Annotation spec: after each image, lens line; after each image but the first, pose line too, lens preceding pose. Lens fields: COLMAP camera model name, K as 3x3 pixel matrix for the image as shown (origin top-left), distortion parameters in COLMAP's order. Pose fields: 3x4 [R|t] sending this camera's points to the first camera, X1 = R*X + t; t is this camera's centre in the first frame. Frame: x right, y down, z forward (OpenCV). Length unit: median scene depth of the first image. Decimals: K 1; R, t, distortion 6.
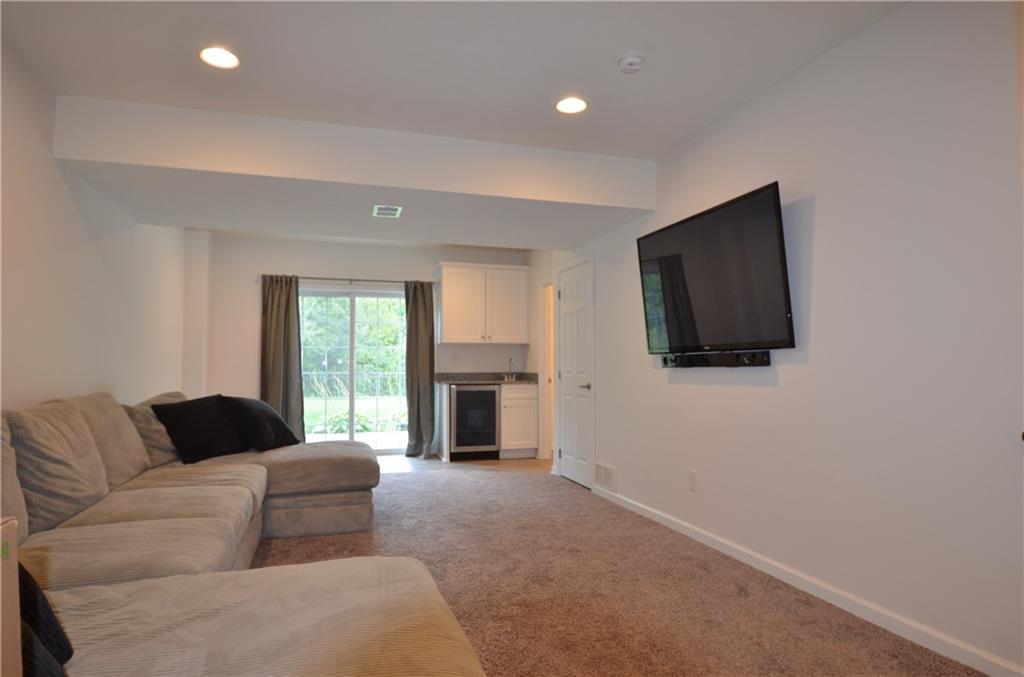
lens RADIAL K [[592.3, 0, 512.0], [0, 592.3, 338.5], [0, 0, 1]] dist [-0.024319, -0.001596]
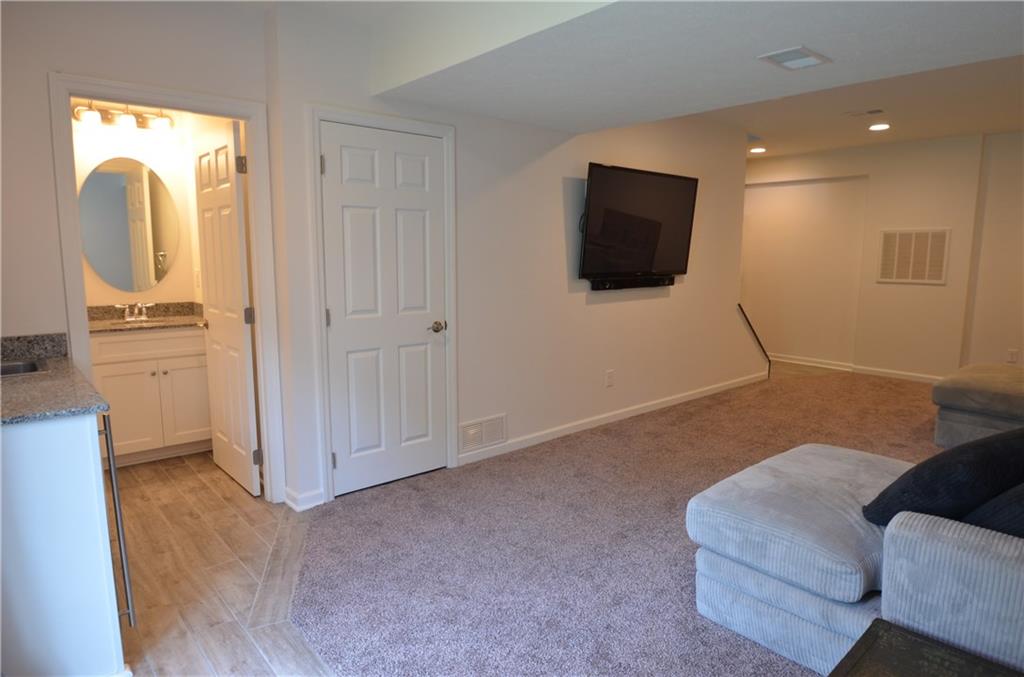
lens RADIAL K [[592.3, 0, 512.0], [0, 592.3, 338.5], [0, 0, 1]] dist [-0.024319, -0.001596]
pose [[-0.393945, -0.128991, 0.910038, -0.699028], [-0.039416, 0.991563, 0.123484, 0.006539], [-0.918289, 0.012775, -0.395706, 1.561304]]
